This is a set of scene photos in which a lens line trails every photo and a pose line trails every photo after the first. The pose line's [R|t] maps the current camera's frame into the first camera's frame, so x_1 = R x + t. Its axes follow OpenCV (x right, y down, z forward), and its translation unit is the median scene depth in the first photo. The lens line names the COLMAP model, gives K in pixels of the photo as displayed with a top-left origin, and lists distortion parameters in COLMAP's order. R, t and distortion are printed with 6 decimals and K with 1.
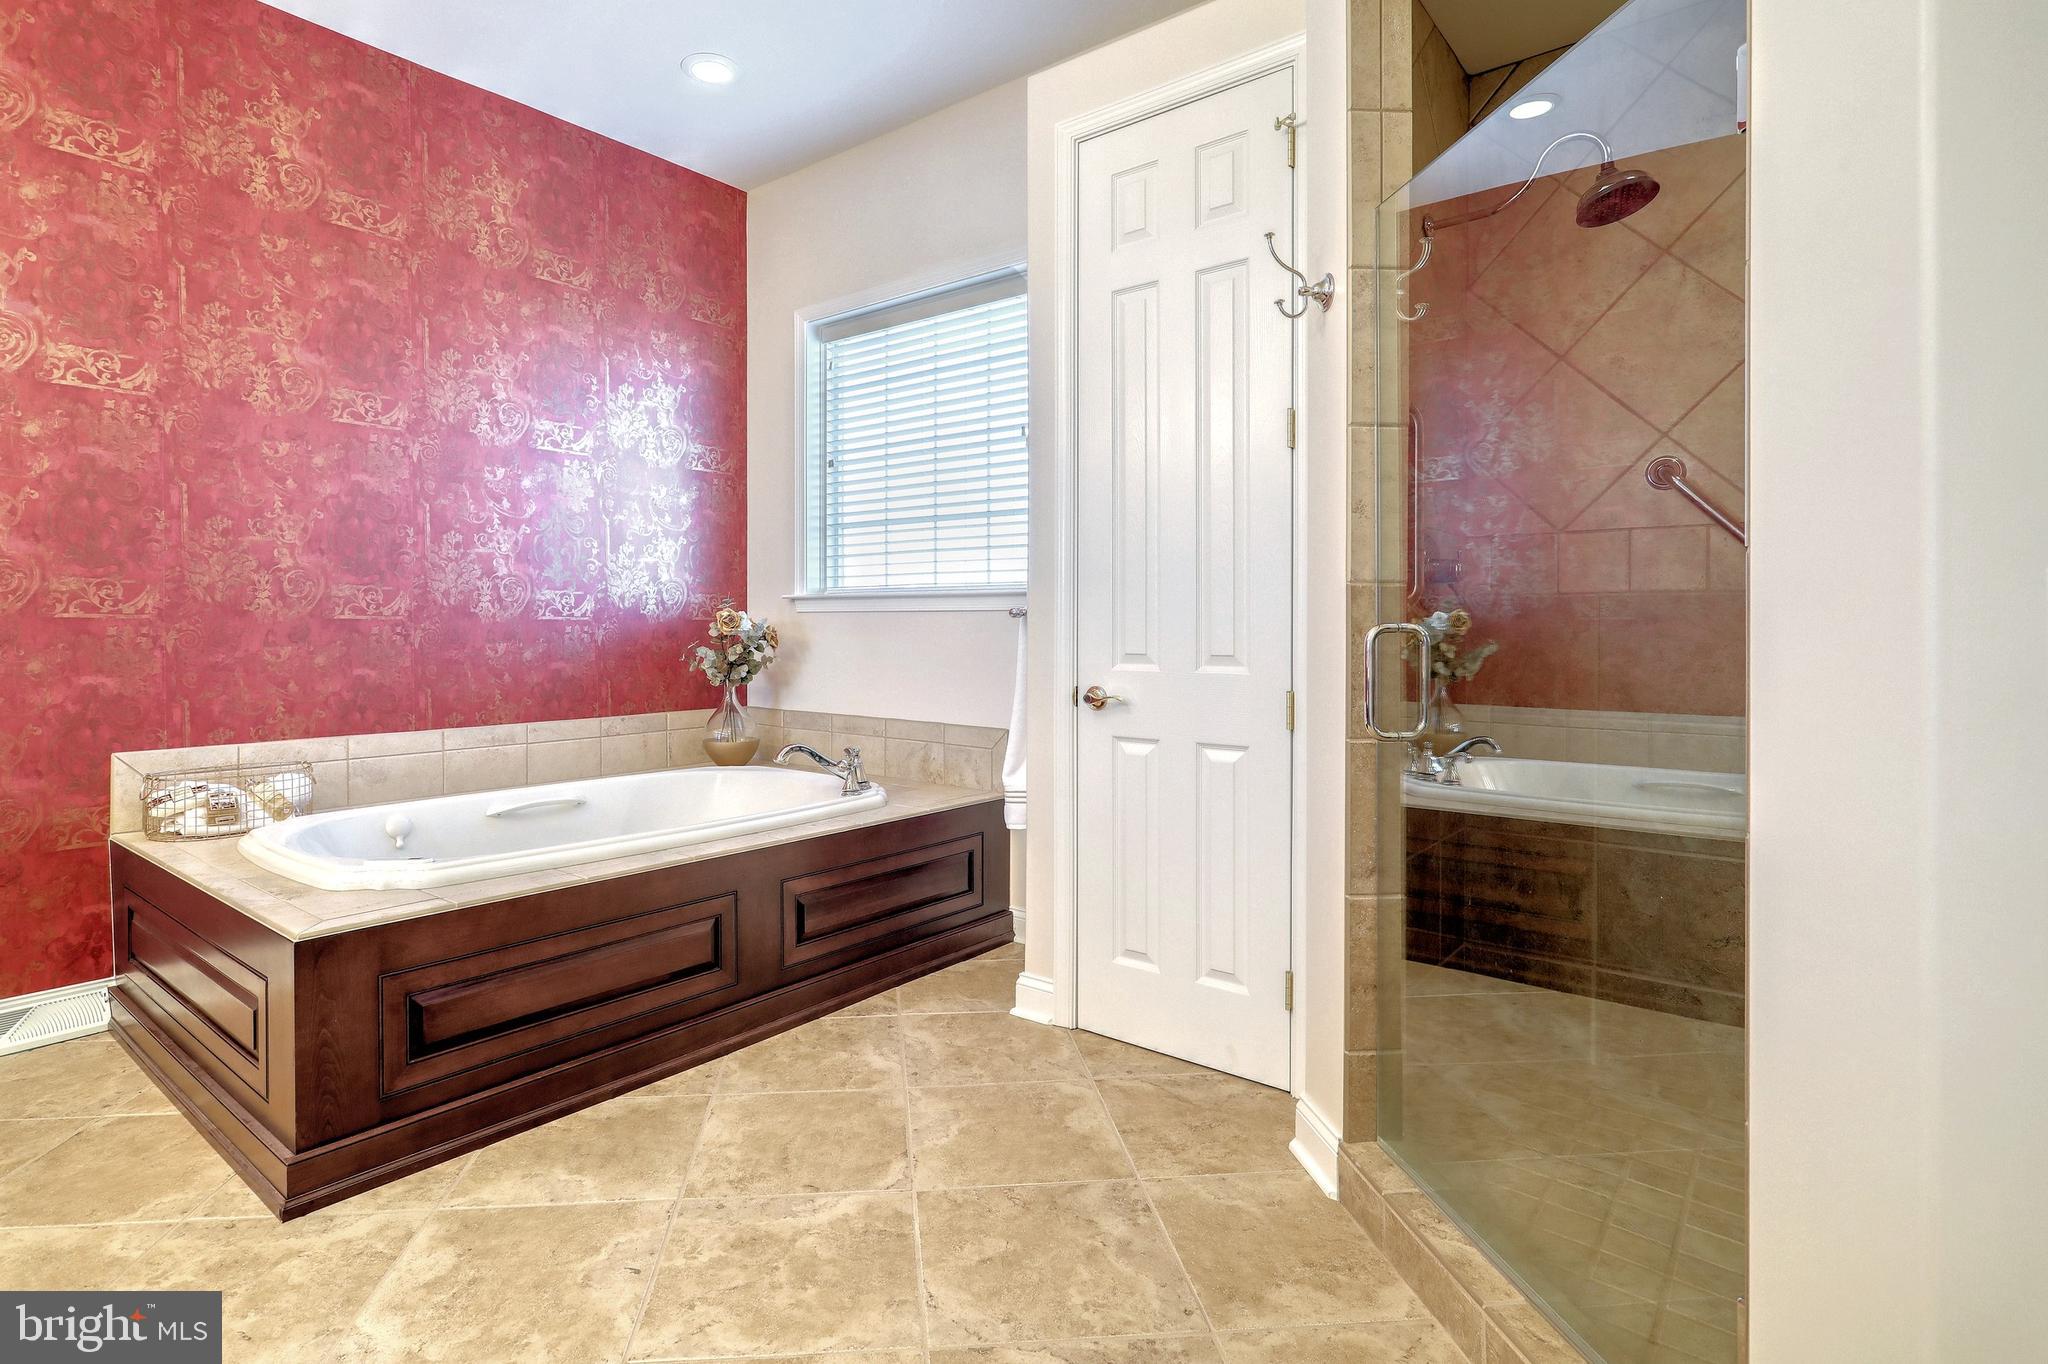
lens RADIAL K [[1037.9, 0, 957.2], [0, 1037.9, 629.3], [0, 0, 1]] dist [-0.004633, -0.000035]
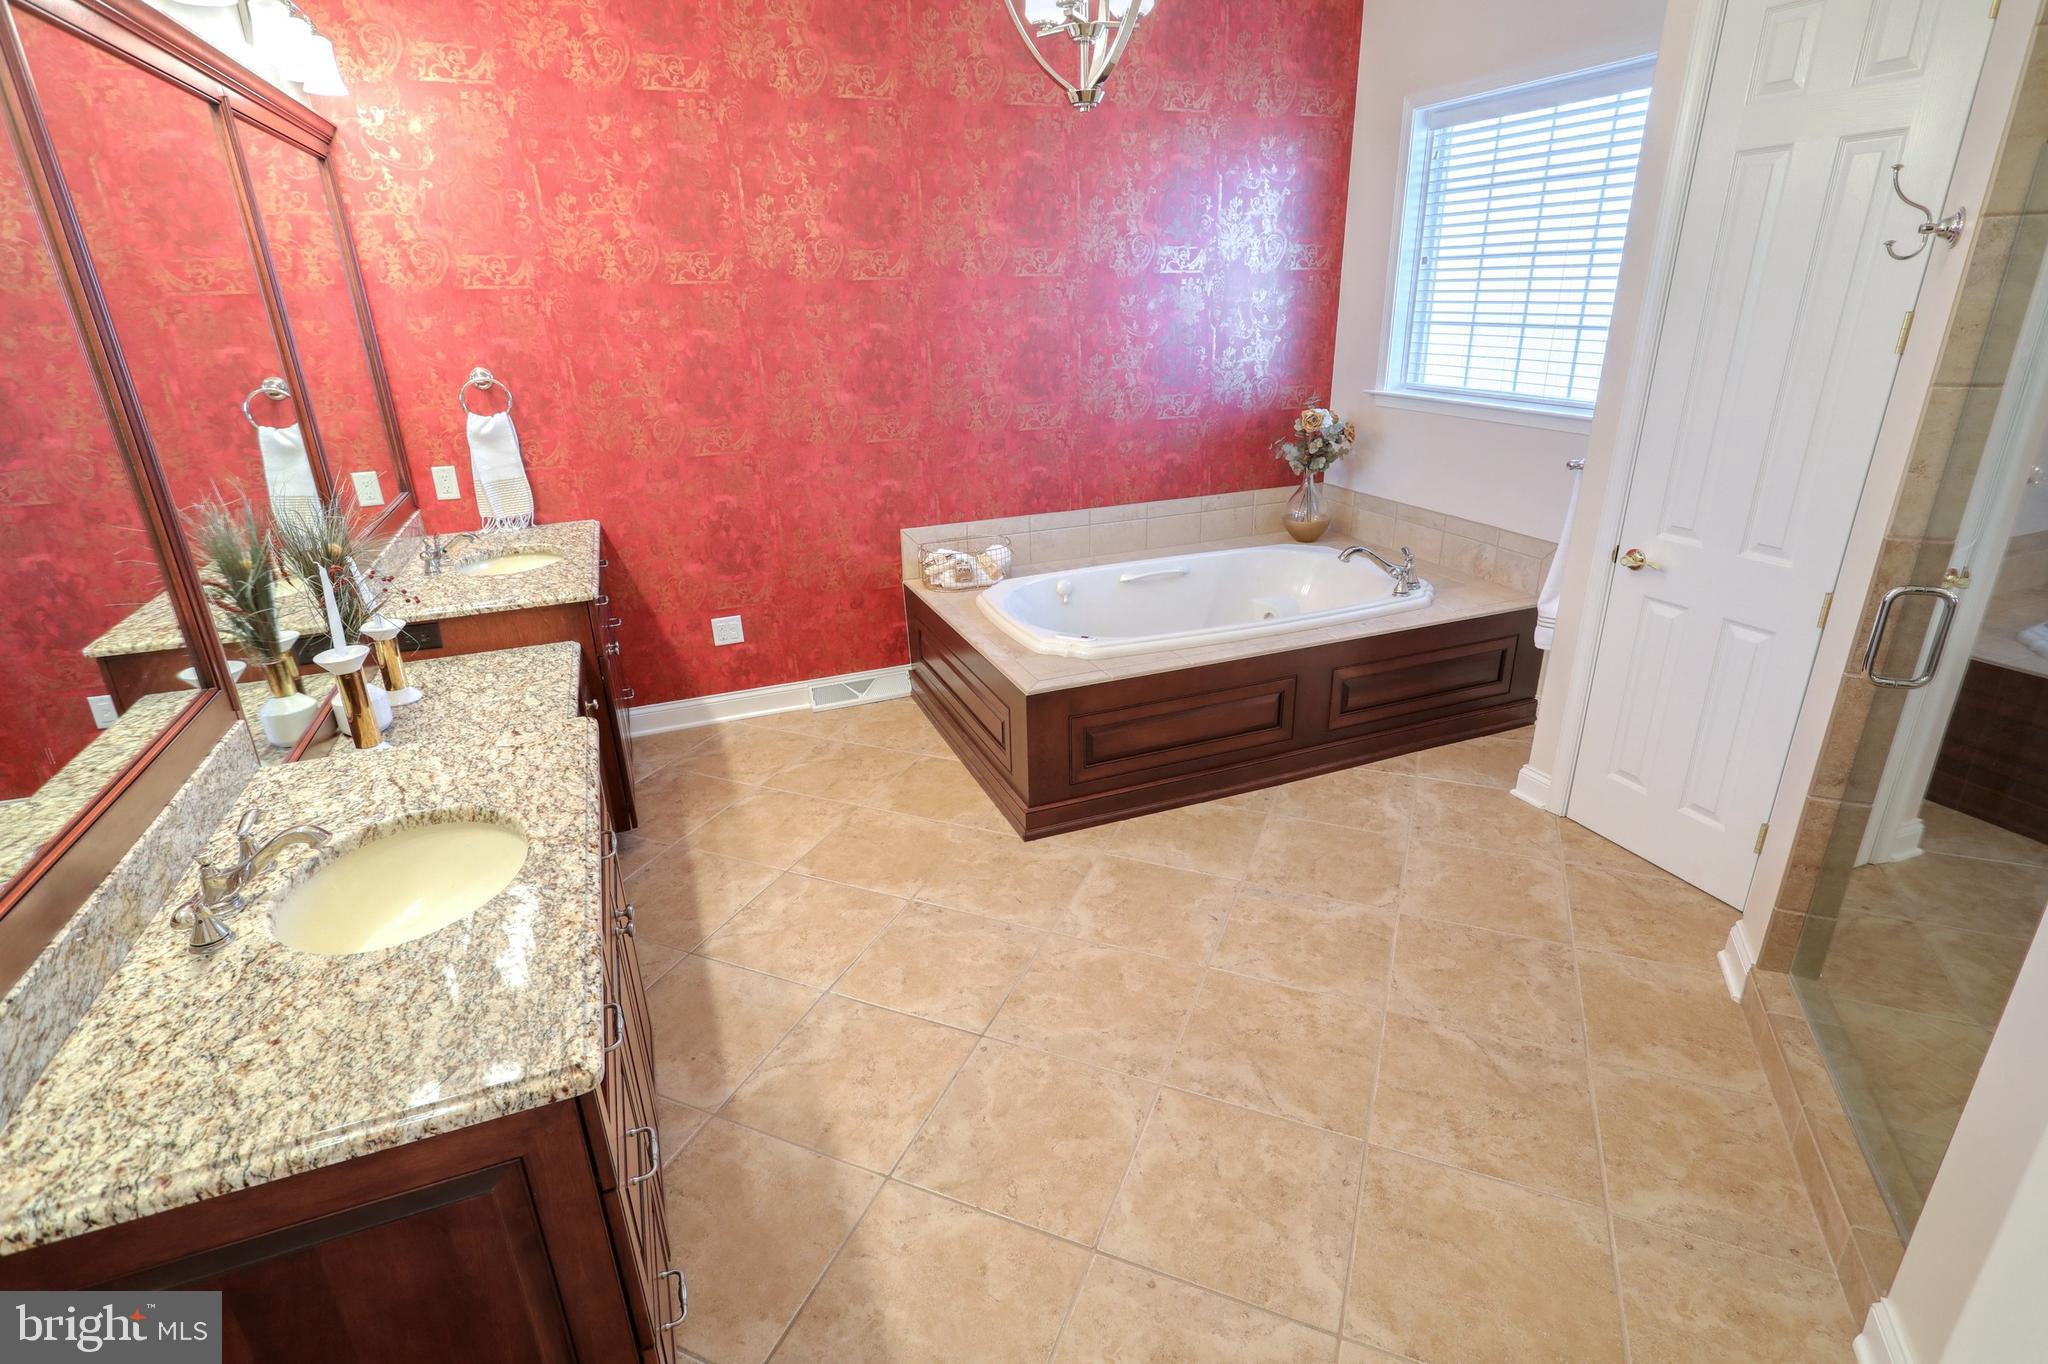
lens RADIAL K [[988.2, 0, 1033.3], [0, 988.2, 683.3], [0, 0, 1]] dist [-0.003240, -0.000010]
pose [[0.885159, 0.152598, -0.439553, 0.044188], [0.019426, 0.931746, 0.362590, -0.188056], [0.464882, -0.329489, 0.821779, -0.192001]]
